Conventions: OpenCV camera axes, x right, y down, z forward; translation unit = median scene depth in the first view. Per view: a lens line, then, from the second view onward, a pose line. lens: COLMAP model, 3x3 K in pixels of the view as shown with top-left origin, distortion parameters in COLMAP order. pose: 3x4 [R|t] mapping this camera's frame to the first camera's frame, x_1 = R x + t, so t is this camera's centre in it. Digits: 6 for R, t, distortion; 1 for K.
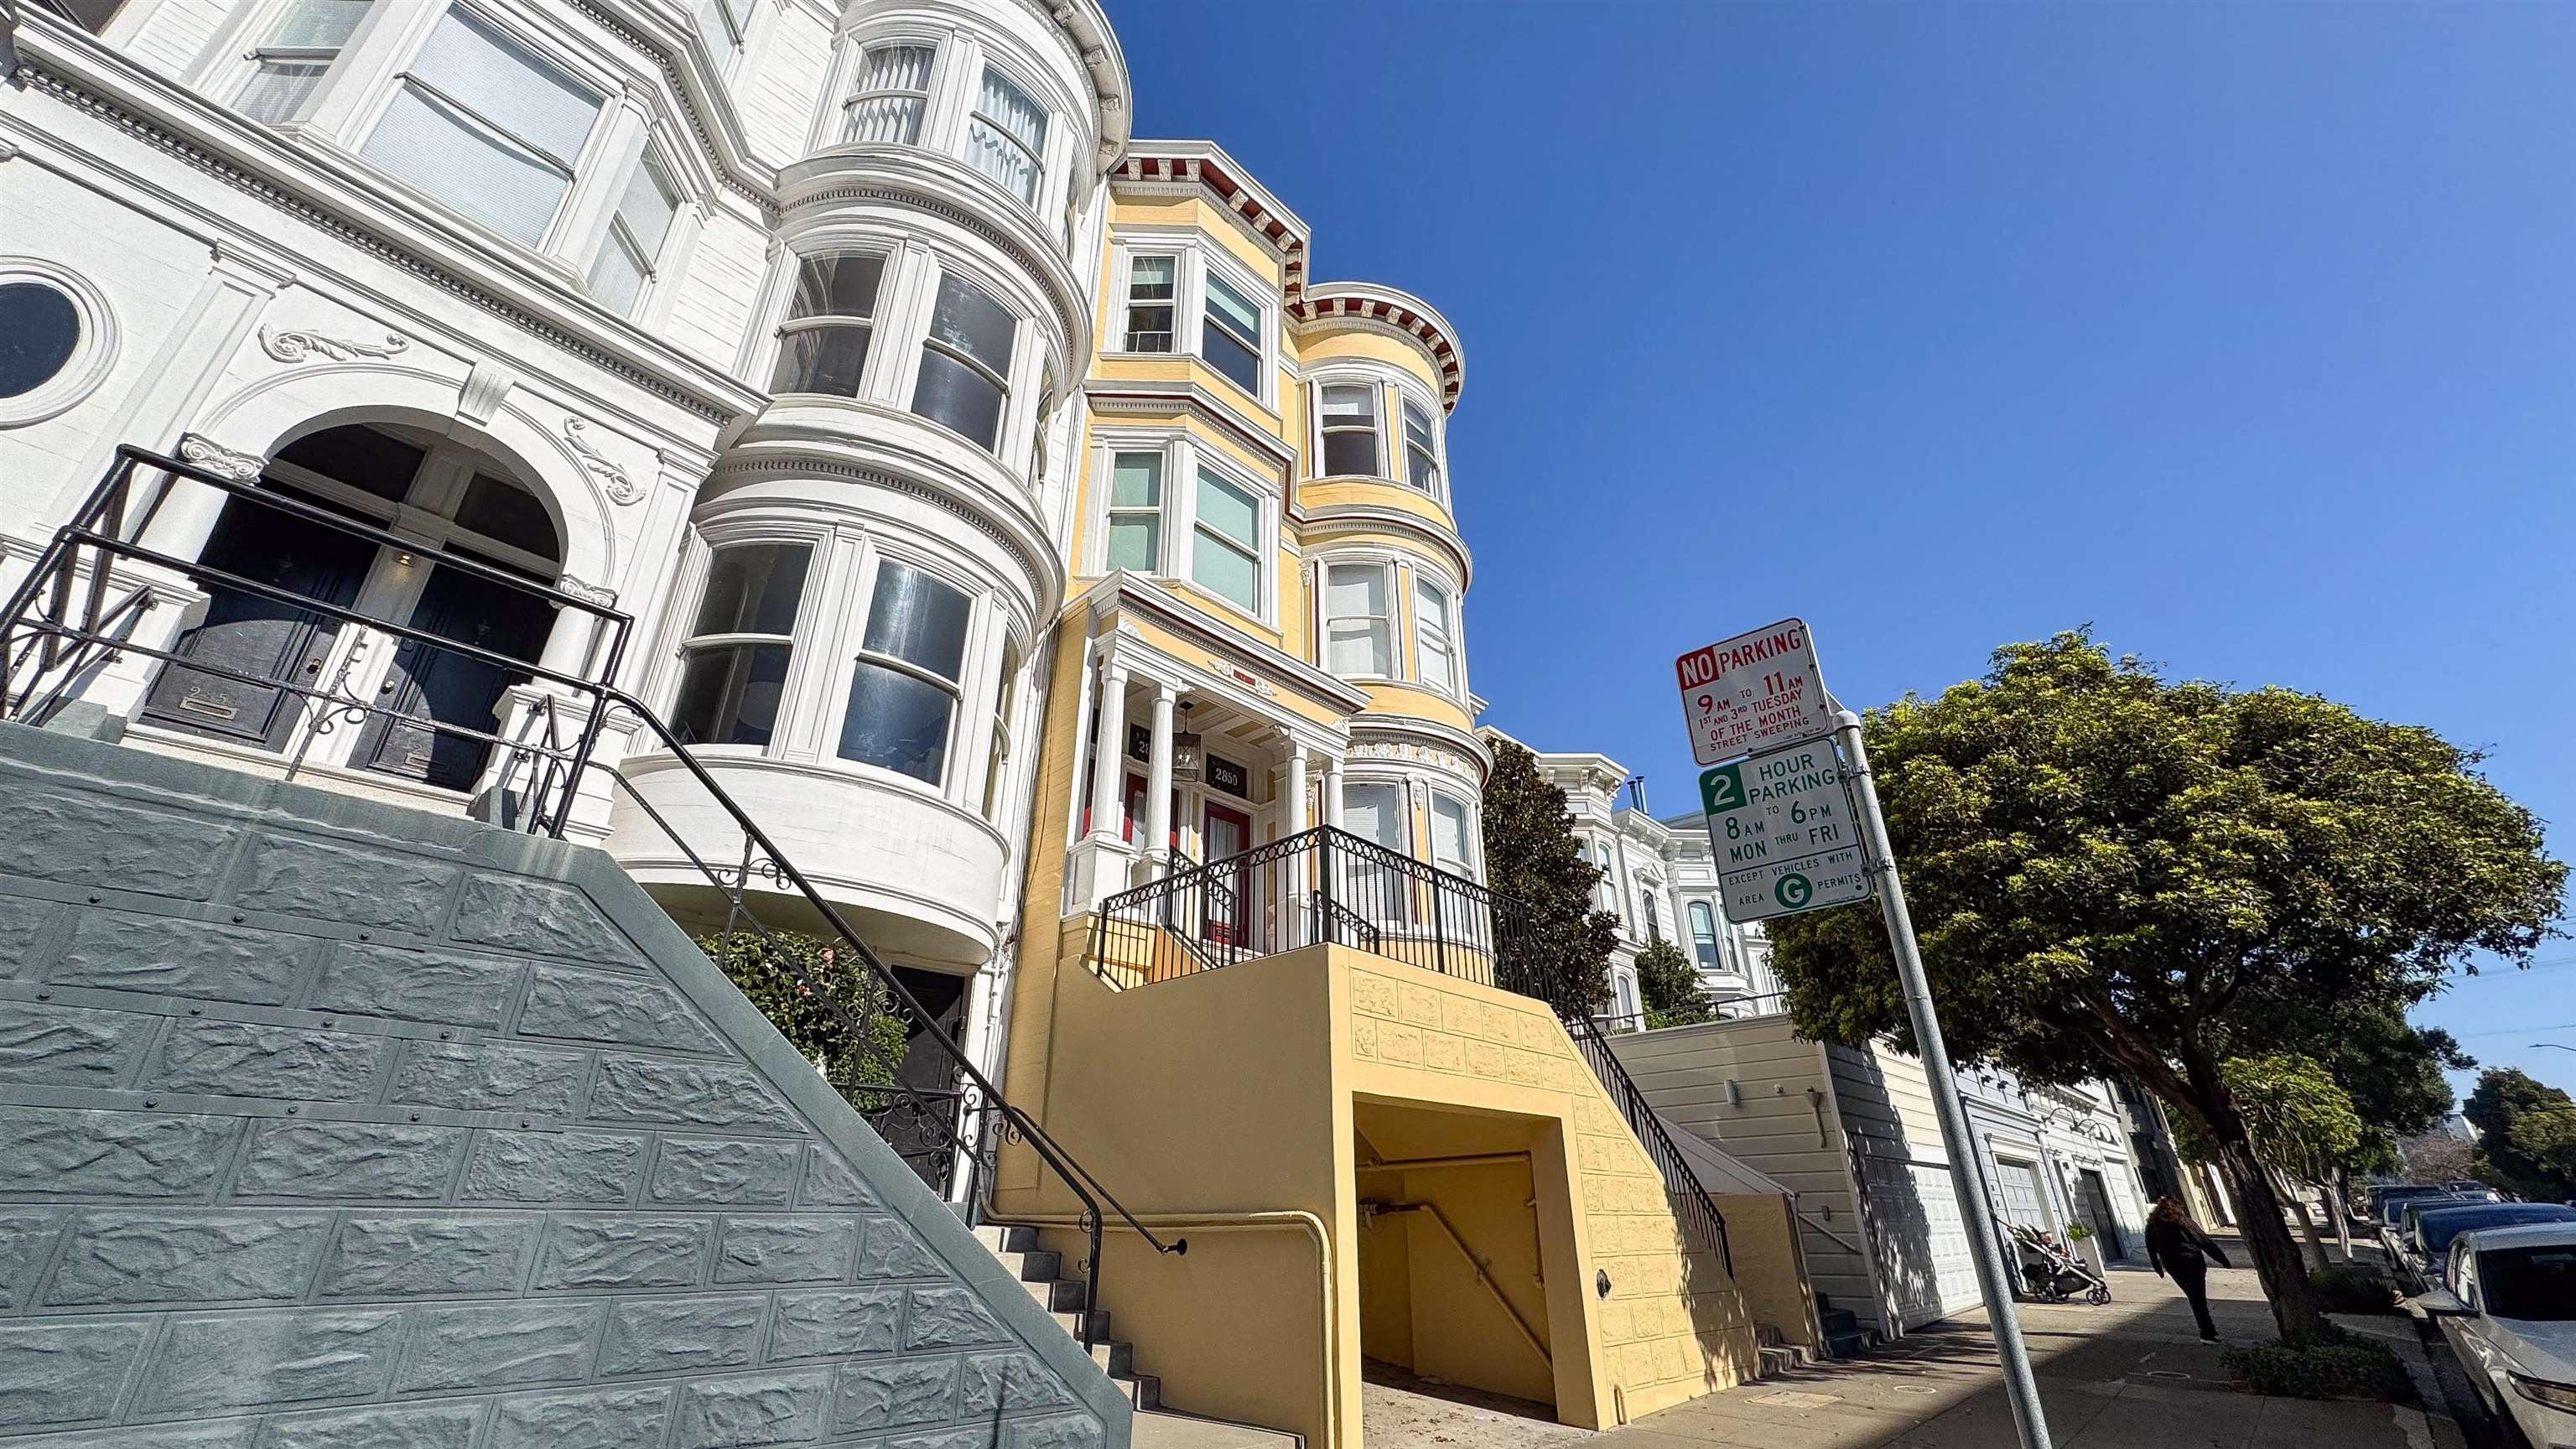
lens RADIAL K [[1028.8, 0, 1288.0], [0, 1028.8, 724.5], [0, 0, 1]] dist [-0.000984, -0.000516]
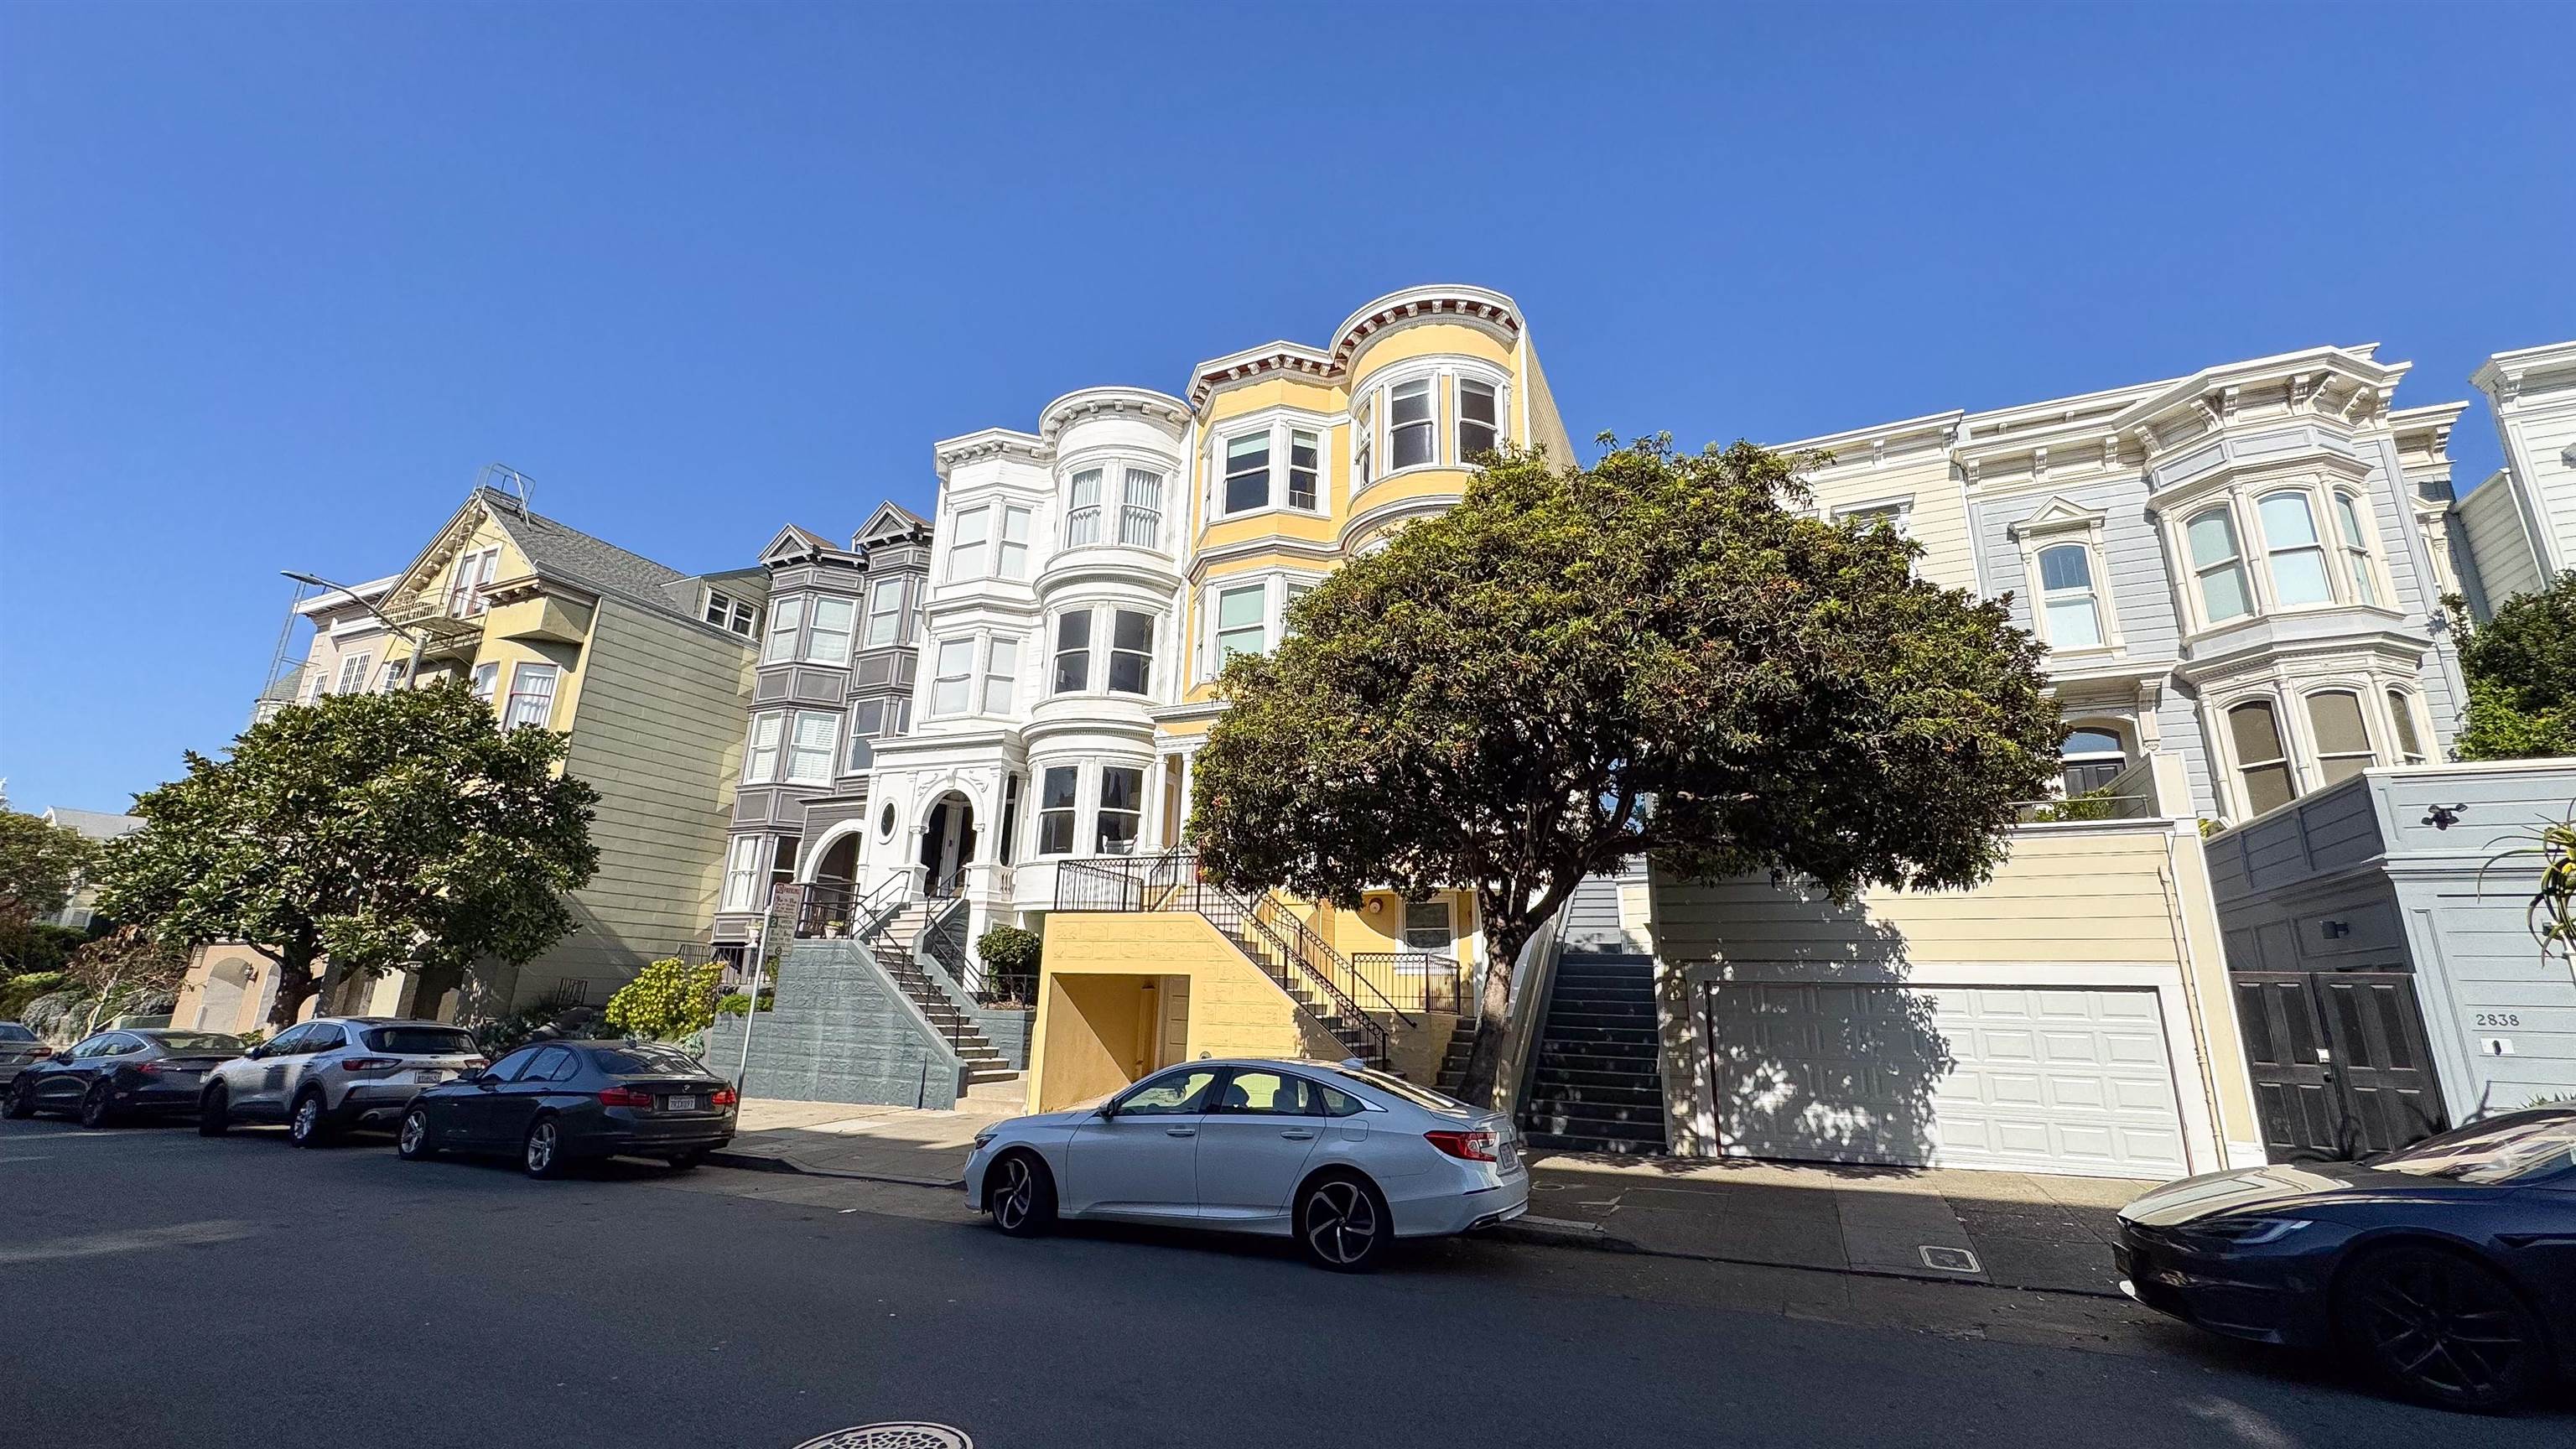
lens RADIAL K [[1028.8, 0, 1288.0], [0, 1028.8, 724.5], [0, 0, 1]] dist [-0.000984, -0.000516]
pose [[0.318171, -0.242868, -0.916396, 1.636883], [0.397619, 0.911687, -0.103568, 0.181492], [0.860620, -0.331424, 0.386641, 0.445325]]
